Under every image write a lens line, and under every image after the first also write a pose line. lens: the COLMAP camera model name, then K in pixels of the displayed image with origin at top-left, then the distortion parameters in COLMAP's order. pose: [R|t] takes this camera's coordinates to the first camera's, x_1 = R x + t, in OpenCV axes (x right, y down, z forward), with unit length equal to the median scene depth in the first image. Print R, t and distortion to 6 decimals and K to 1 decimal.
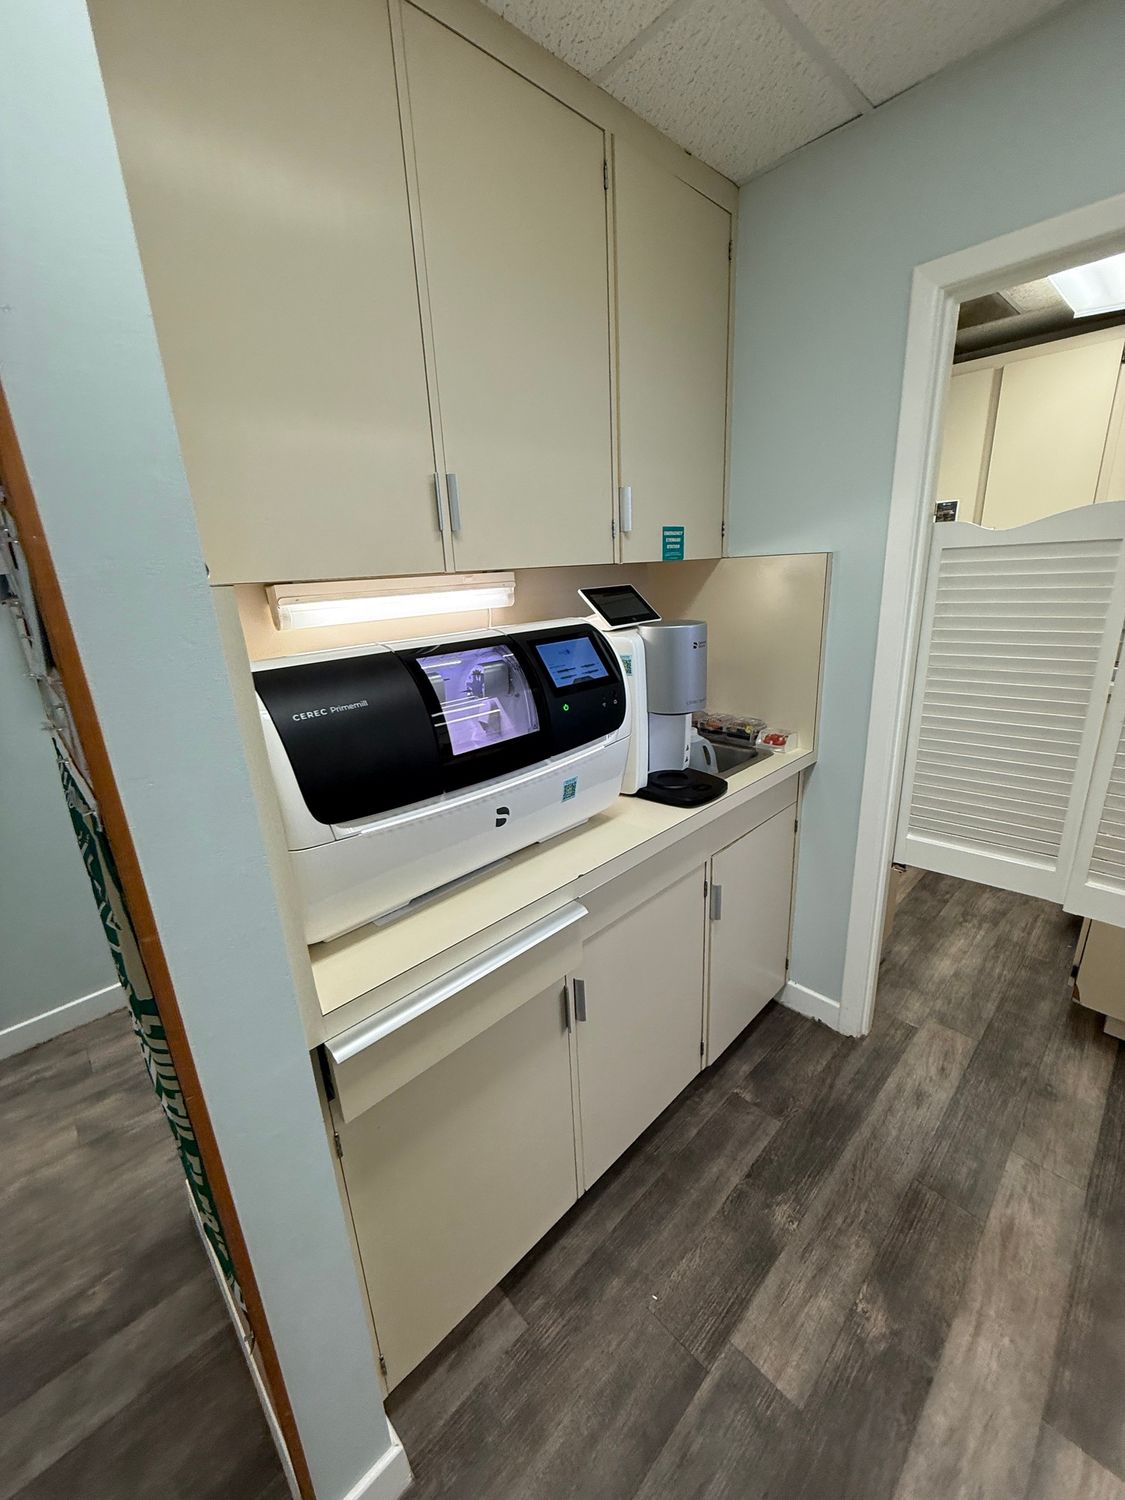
lens RADIAL K [[594.5, 0, 558.8], [0, 594.5, 749.6], [0, 0, 1]] dist [0.004095, -0.000169]
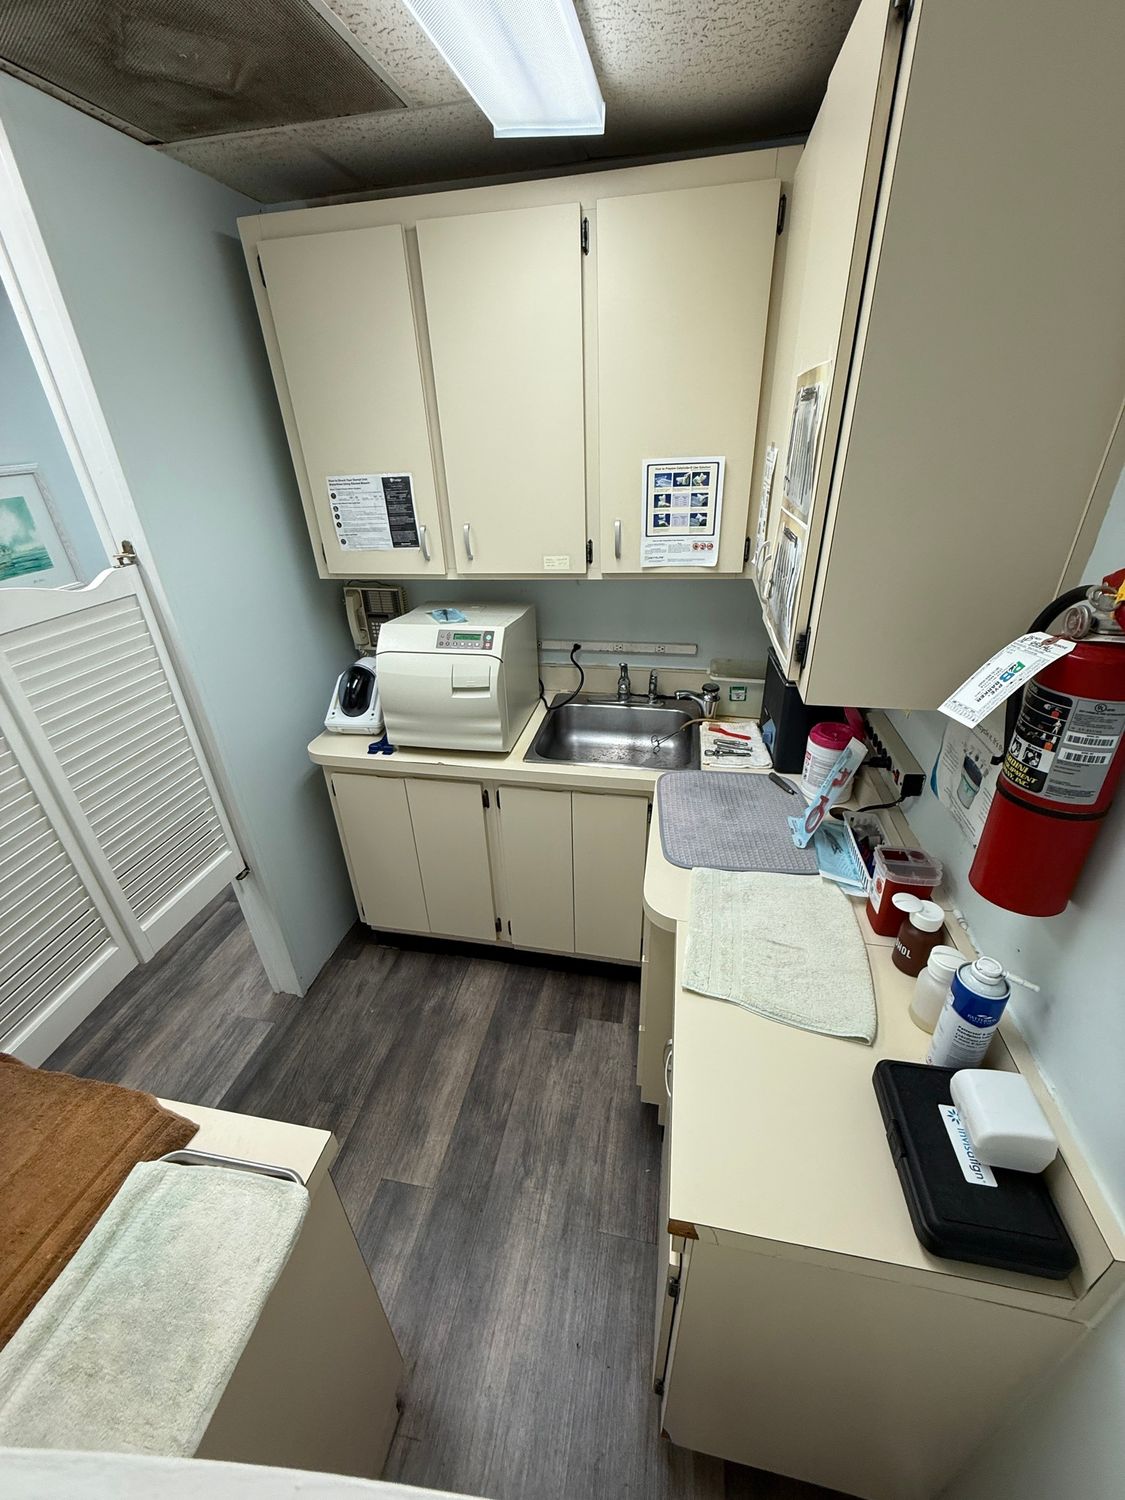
lens RADIAL K [[594.5, 0, 565.0], [0, 594.5, 748.6], [0, 0, 1]] dist [0.004095, -0.000169]
pose [[0.813626, -0.251188, 0.524326, 0.494462], [0.159149, 0.963630, 0.214683, -0.307019], [-0.559182, -0.091226, 0.824011, 0.479773]]
